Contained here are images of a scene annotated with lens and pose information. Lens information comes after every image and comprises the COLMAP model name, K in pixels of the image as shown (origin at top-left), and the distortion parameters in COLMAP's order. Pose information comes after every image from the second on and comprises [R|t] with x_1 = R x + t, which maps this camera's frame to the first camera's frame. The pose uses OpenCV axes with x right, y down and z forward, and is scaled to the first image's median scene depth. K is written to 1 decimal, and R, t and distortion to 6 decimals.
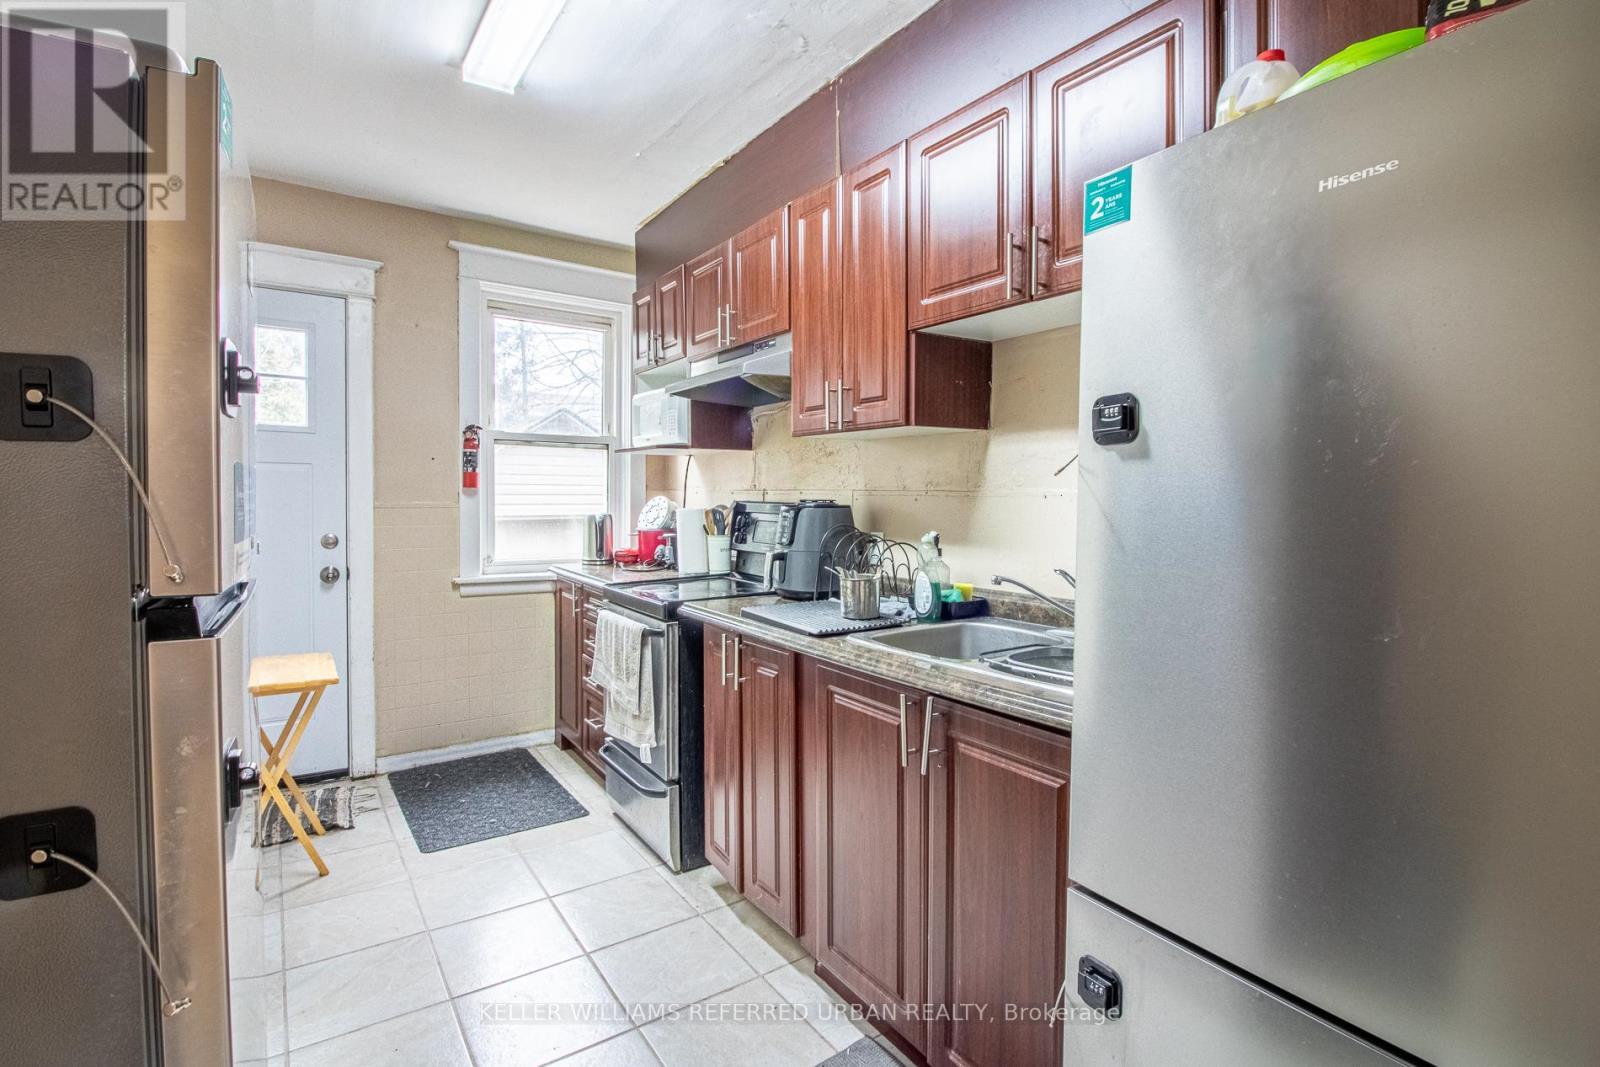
lens RADIAL K [[763.7, 0, 800.1], [0, 763.7, 524.7], [0, 0, 1]] dist [-0.001899, -0.014002]
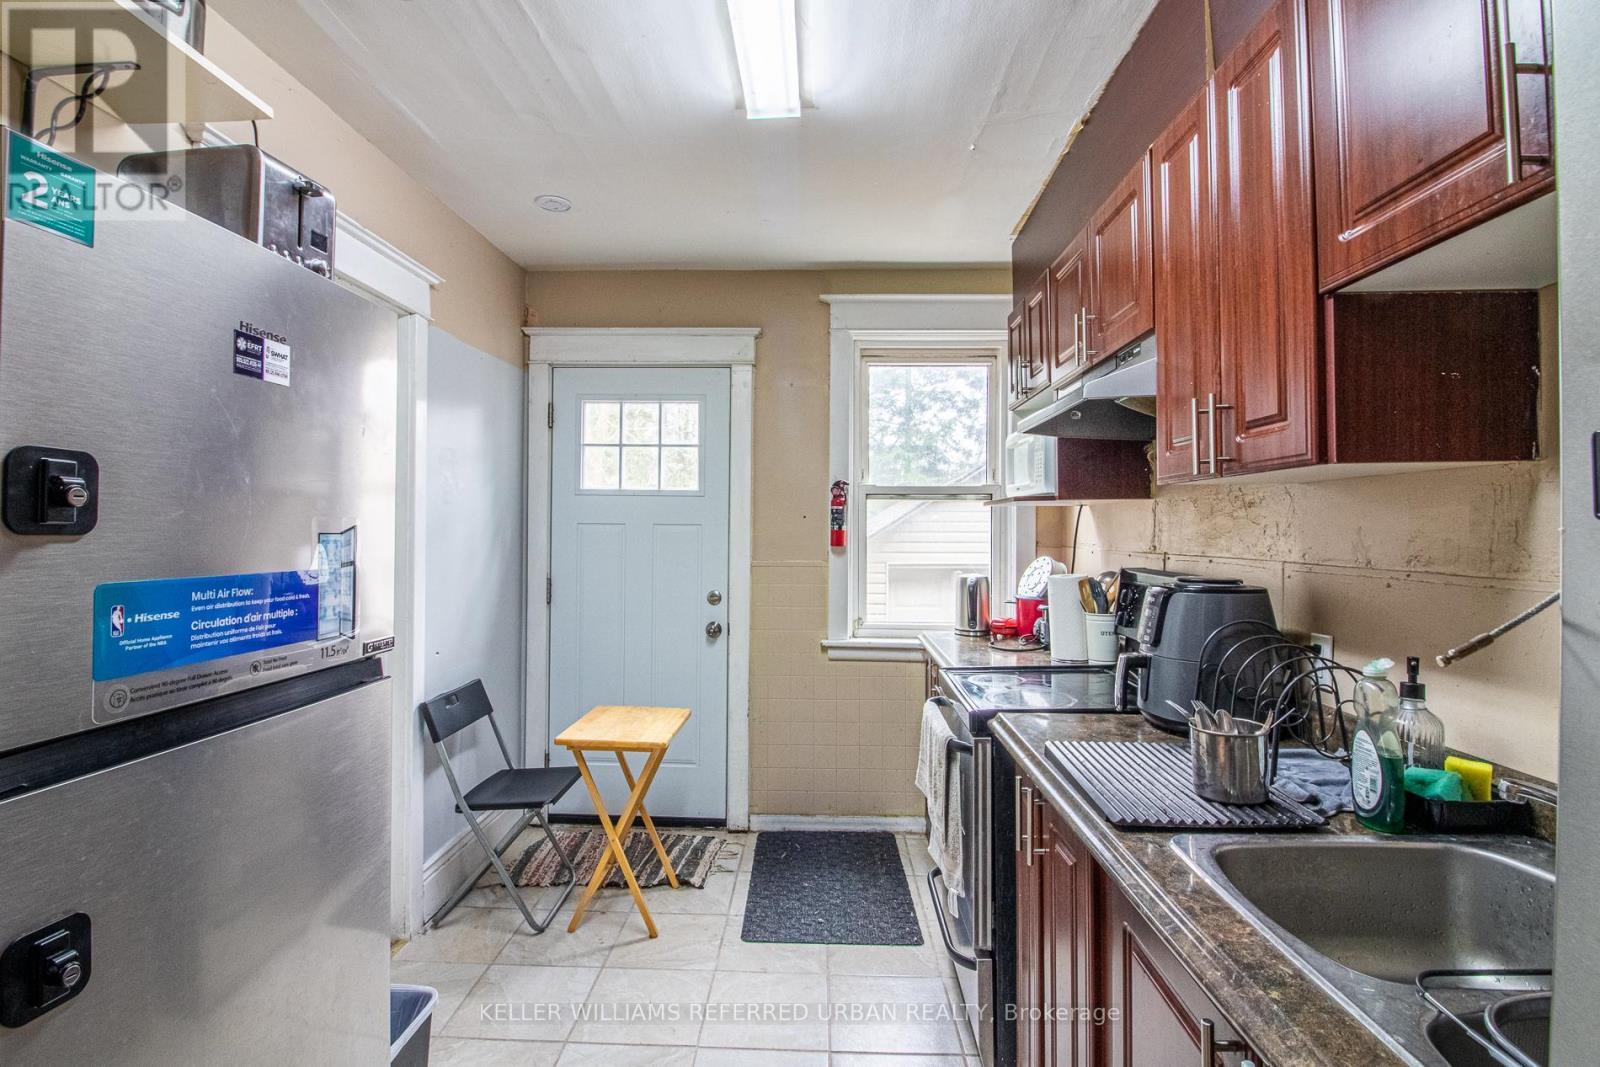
lens RADIAL K [[763.7, 0, 800.1], [0, 763.7, 524.7], [0, 0, 1]] dist [-0.001899, -0.014002]
pose [[0.800361, -0.010294, -0.599430, 0.112953], [-0.019019, 0.998913, -0.042548, -0.036973], [0.599217, 0.045454, 0.799296, 0.224780]]
